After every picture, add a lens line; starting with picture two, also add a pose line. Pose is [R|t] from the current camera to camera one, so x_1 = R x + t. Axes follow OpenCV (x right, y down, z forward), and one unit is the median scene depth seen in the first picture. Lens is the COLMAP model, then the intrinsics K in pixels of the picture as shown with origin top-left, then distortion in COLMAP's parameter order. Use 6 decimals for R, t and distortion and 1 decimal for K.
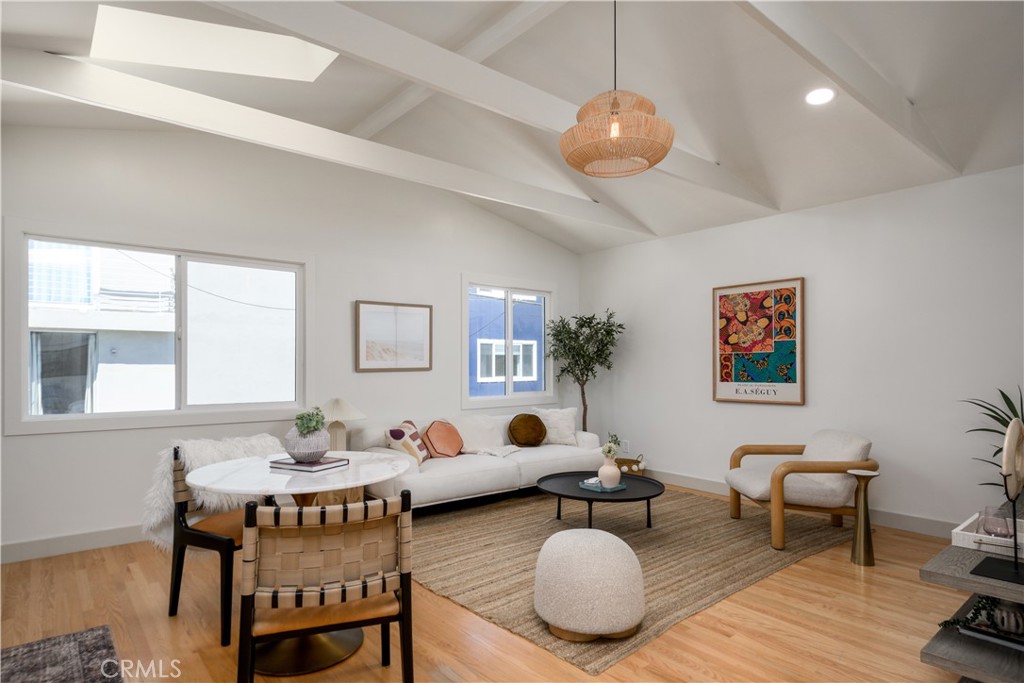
lens RADIAL K [[564.7, 0, 510.7], [0, 564.7, 365.9], [0, 0, 1]] dist [0.000639, 0.000058]
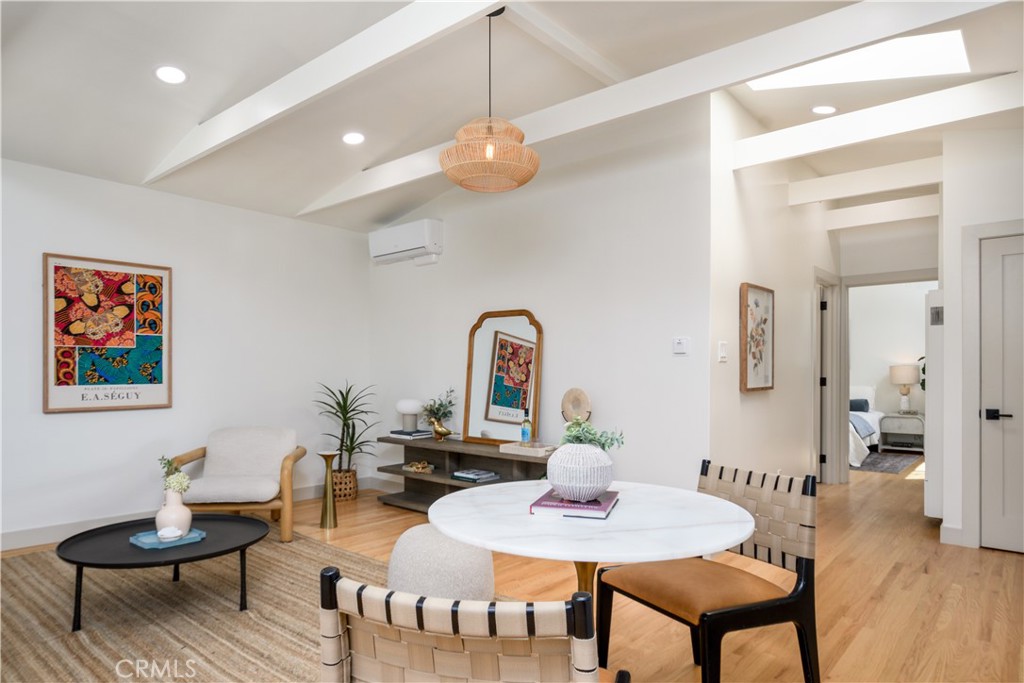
lens RADIAL K [[613.3, 0, 510.1], [0, 613.3, 368.2], [0, 0, 1]] dist [0.001317, 0.000511]
pose [[-0.169223, 0.002946, 0.985573, -0.519202], [-0.004121, 0.999985, -0.003697, 0.006813], [-0.985569, -0.004687, -0.169208, 0.586820]]
